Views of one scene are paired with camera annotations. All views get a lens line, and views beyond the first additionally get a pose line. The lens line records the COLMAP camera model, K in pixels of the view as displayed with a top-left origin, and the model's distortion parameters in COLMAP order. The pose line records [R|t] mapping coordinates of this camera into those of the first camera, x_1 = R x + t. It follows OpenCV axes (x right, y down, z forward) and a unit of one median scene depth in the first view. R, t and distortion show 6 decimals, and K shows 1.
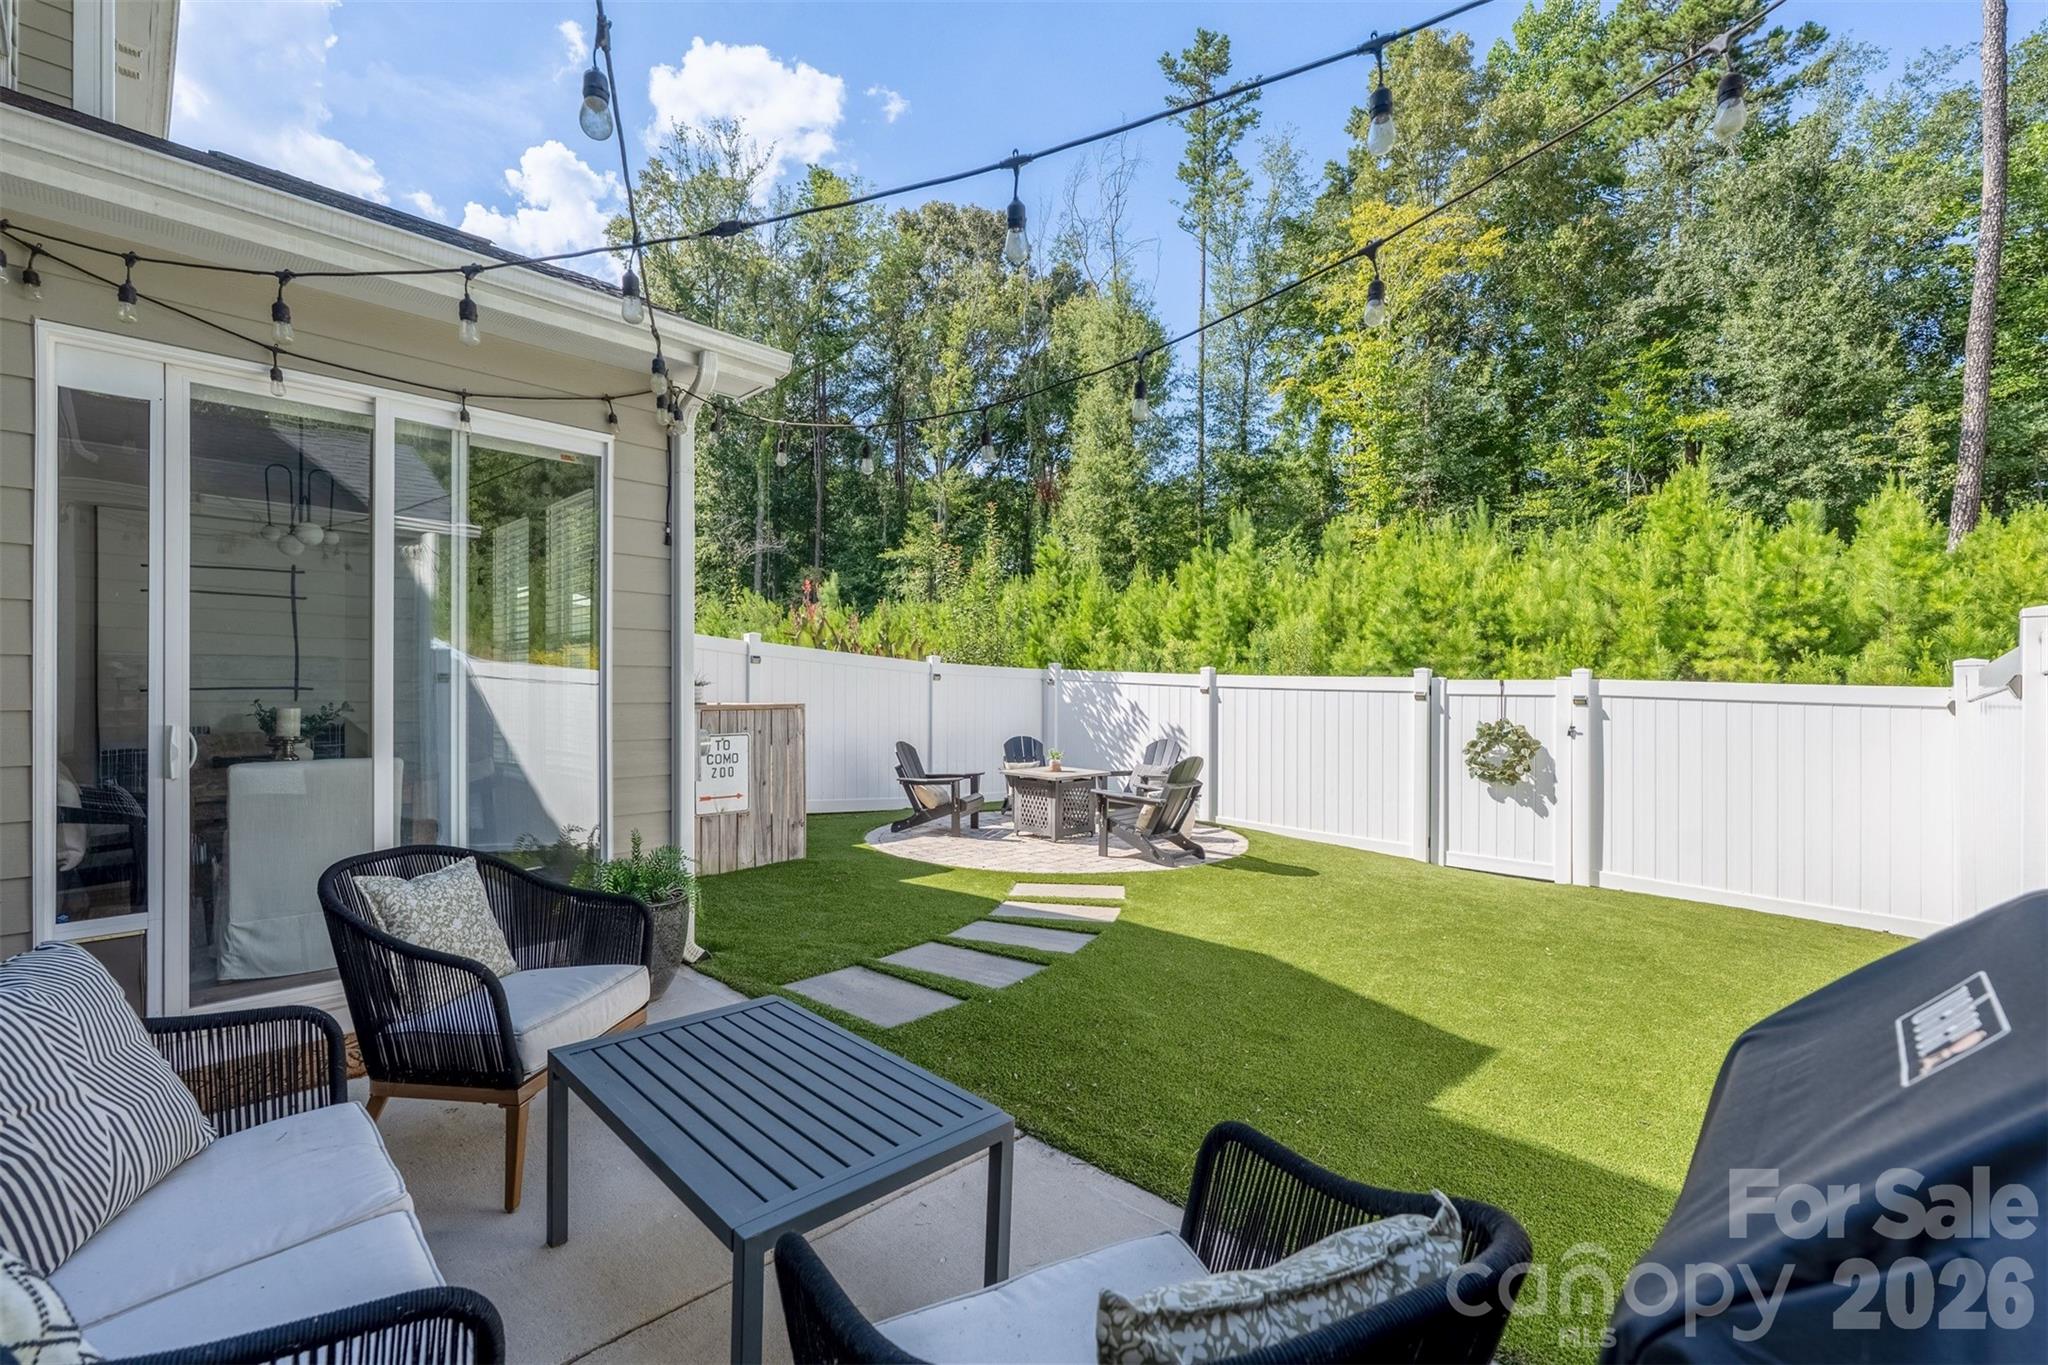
lens RADIAL K [[904.8, 0, 1017.1], [0, 904.8, 720.6], [0, 0, 1]] dist [-0.000614, -0.000241]
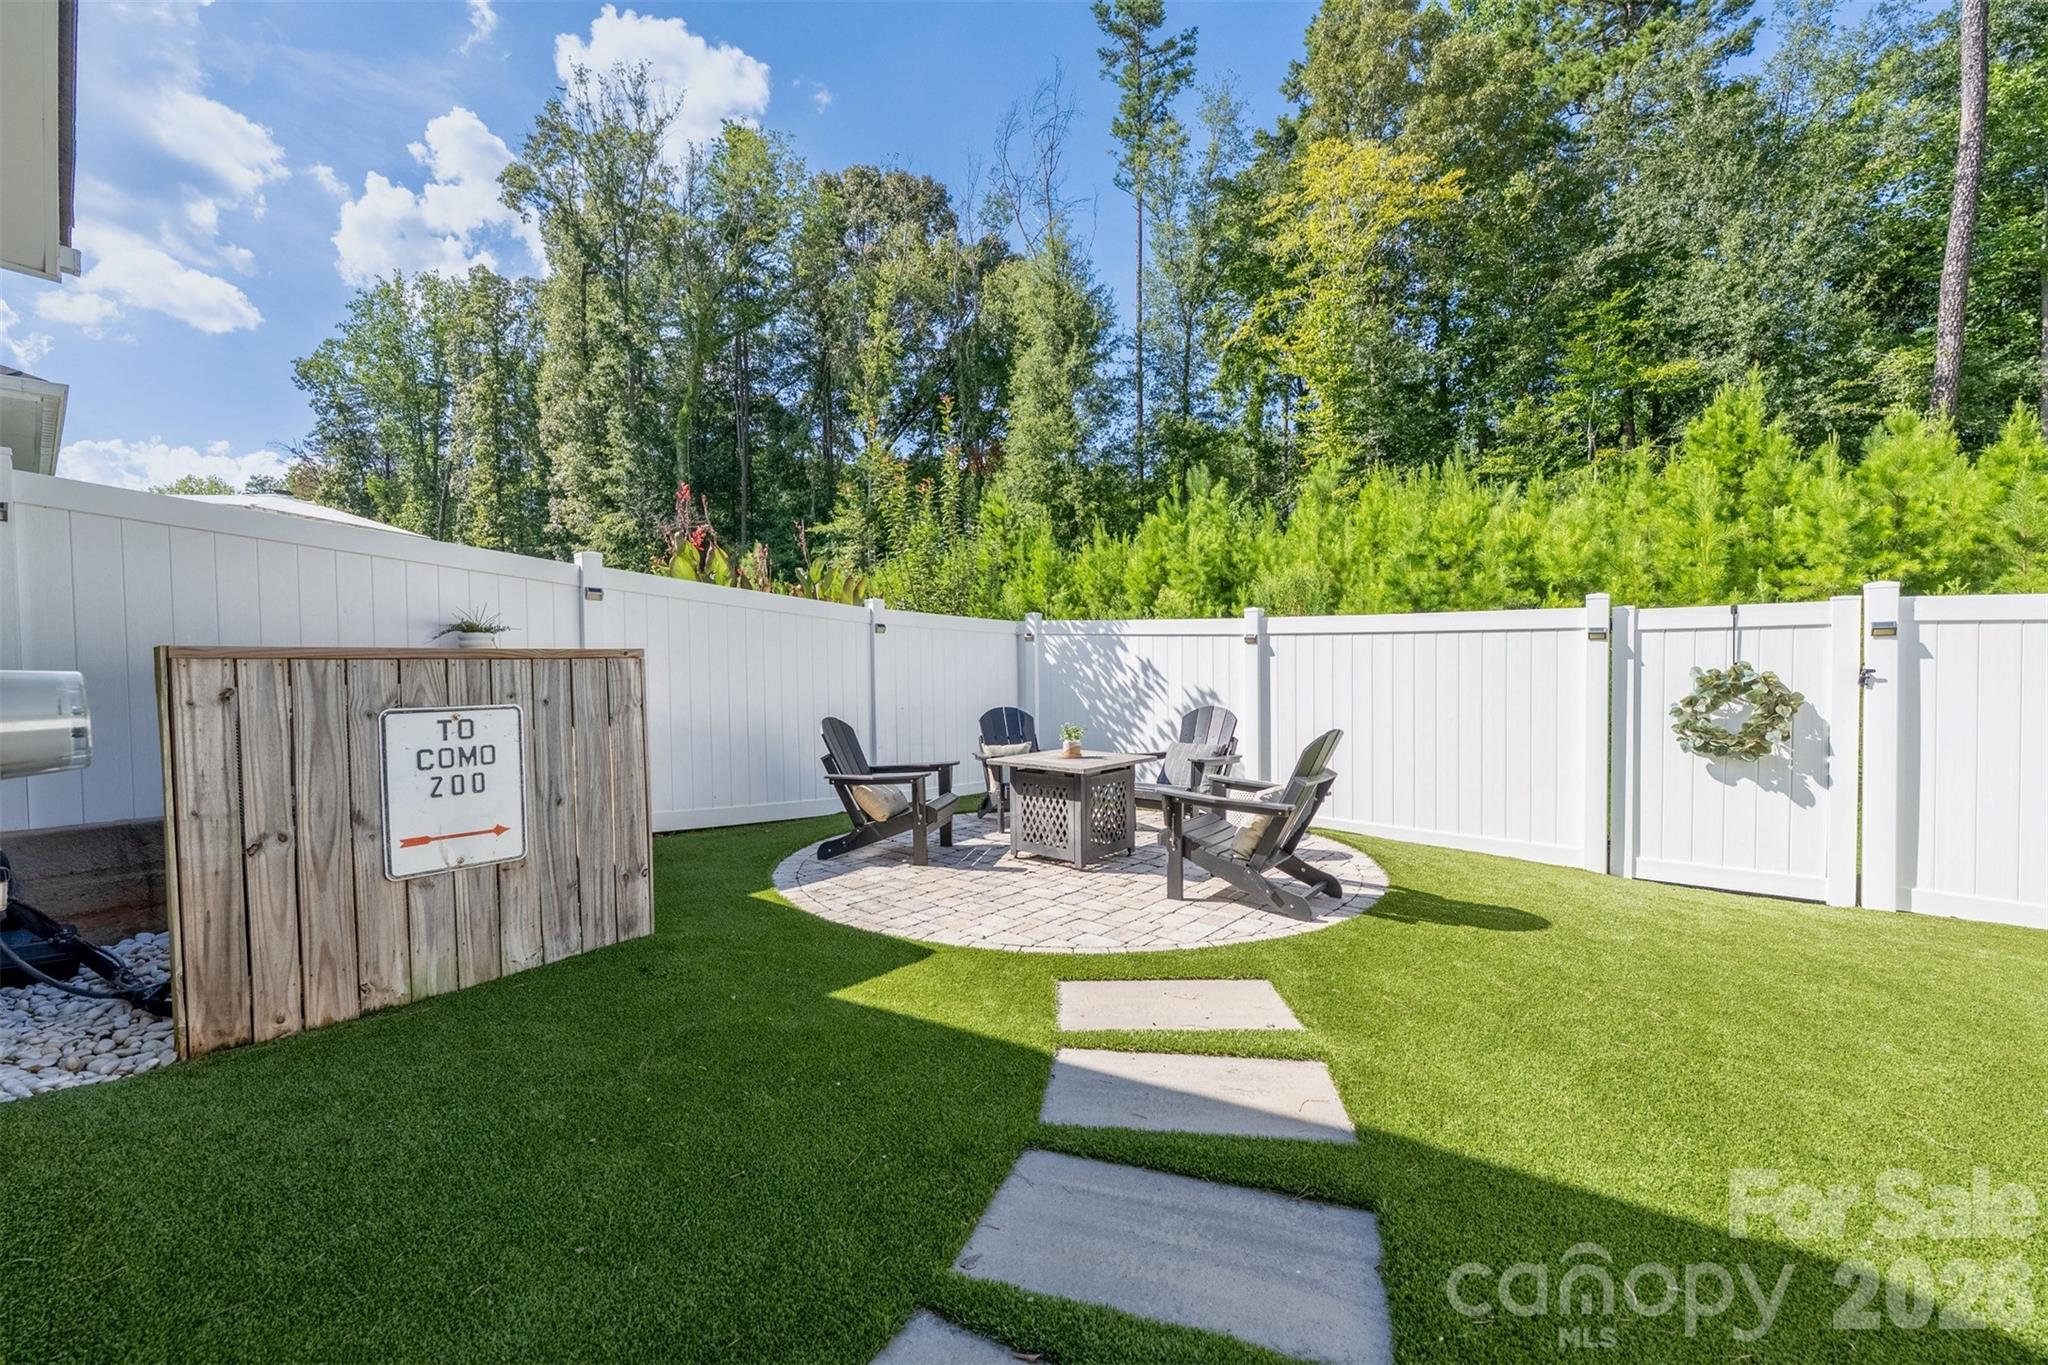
lens RADIAL K [[828.5, 0, 1026.0], [0, 828.5, 707.7], [0, 0, 1]] dist [-0.000437, -0.000159]
pose [[0.994971, -0.021457, 0.097842, -0.020497], [0.020598, 0.999740, 0.009777, 0.005802], [-0.098026, -0.007713, 0.995154, 0.174253]]
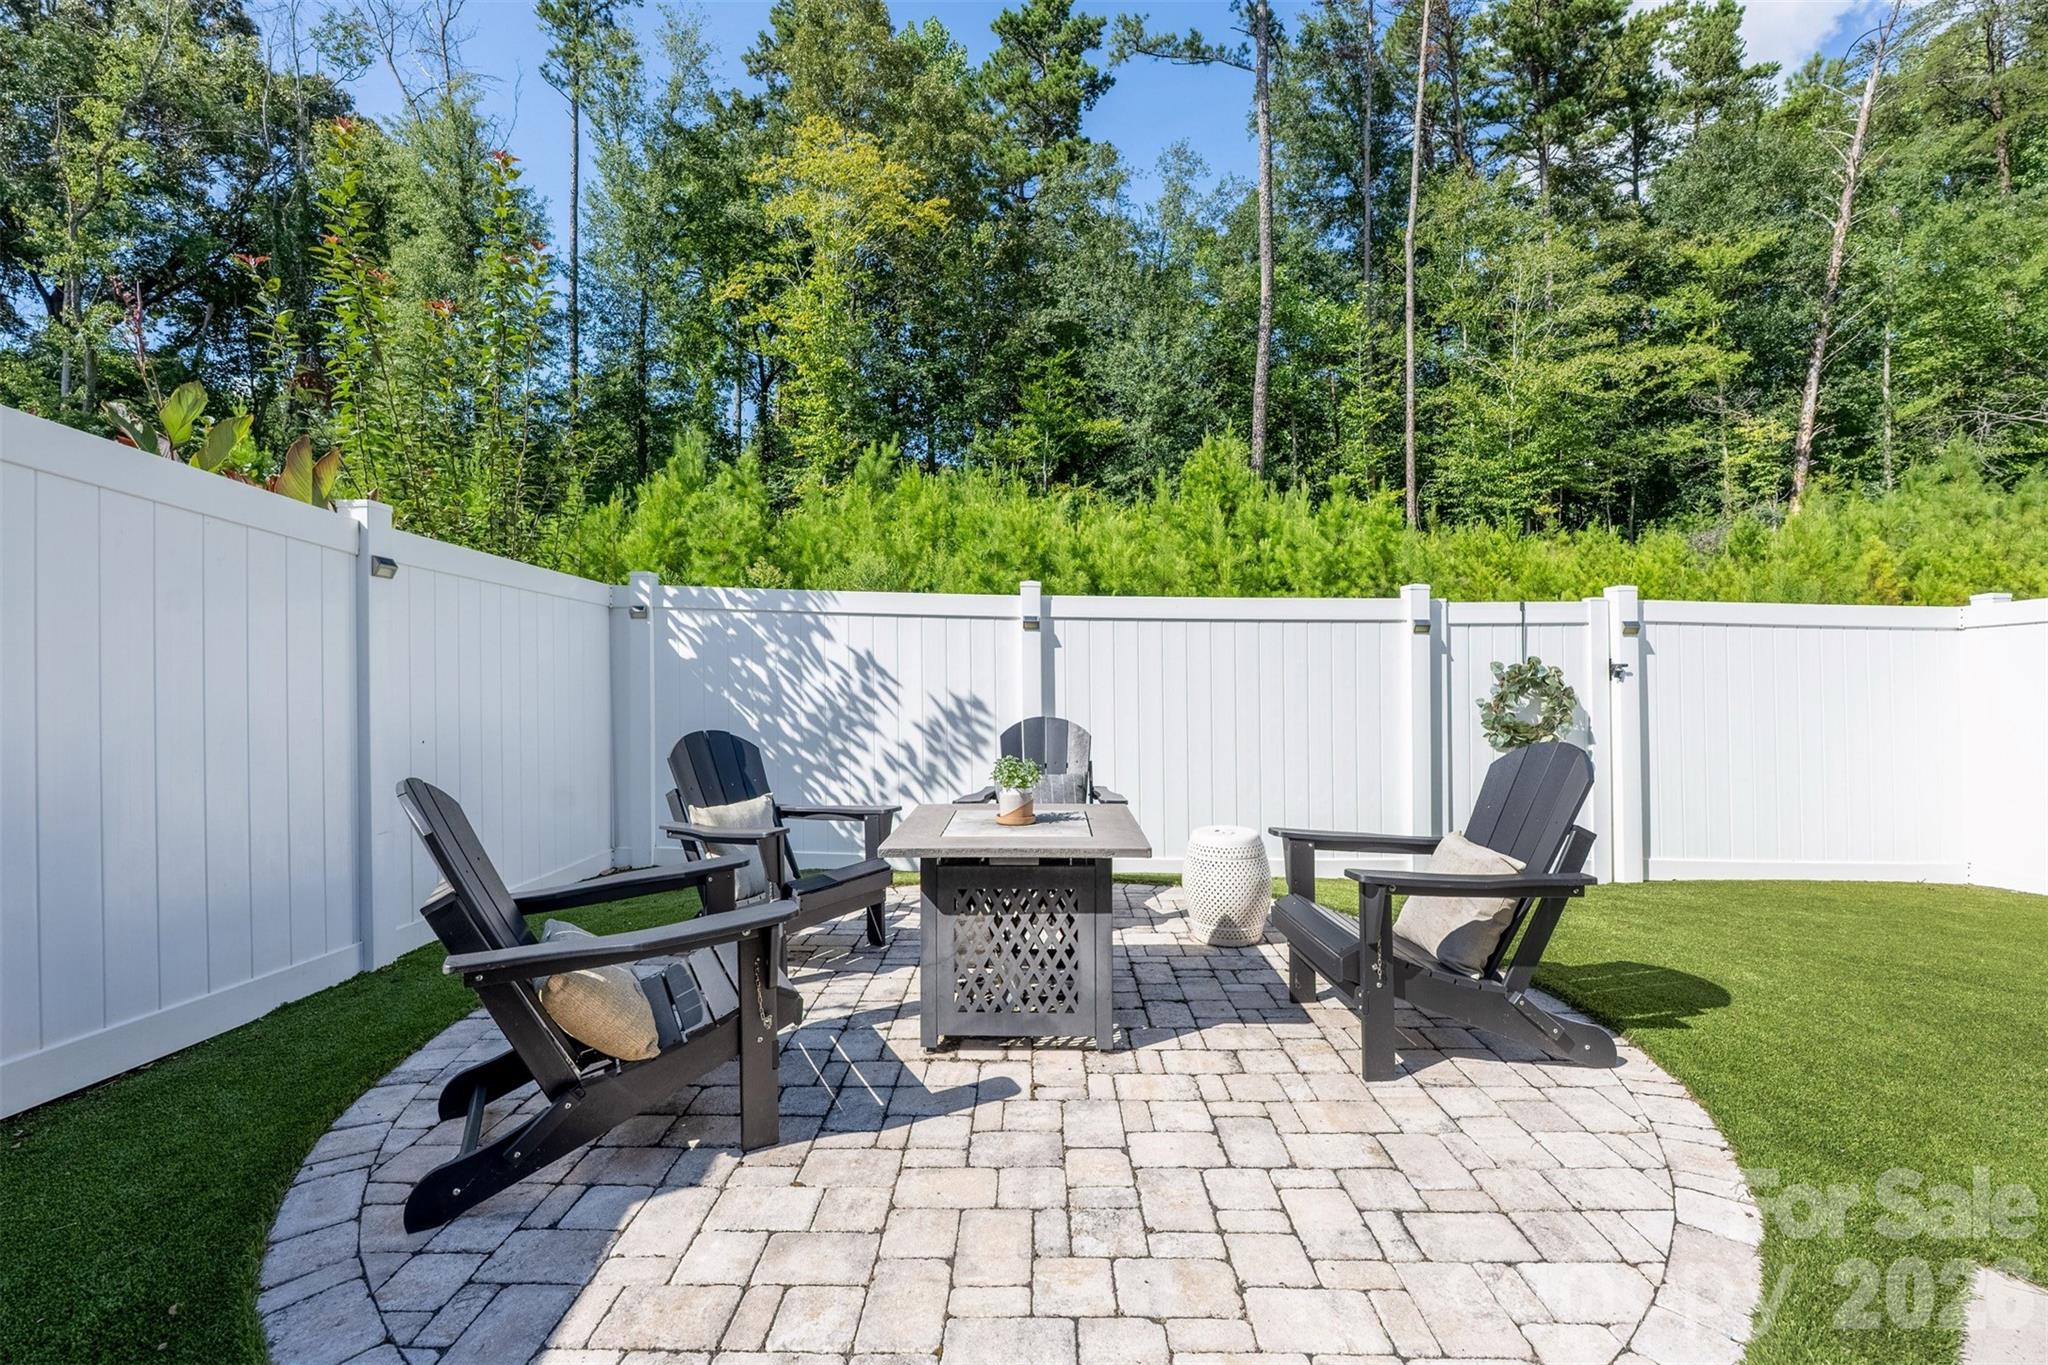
lens RADIAL K [[839.2, 0, 1021.2], [0, 839.2, 672.8], [0, 0, 1]] dist [-0.005190, -0.000361]
pose [[0.697443, -0.012038, 0.716539, -0.076062], [0.043286, 0.998741, -0.025353, 0.003596], [-0.715332, 0.048698, 0.697086, 0.331078]]
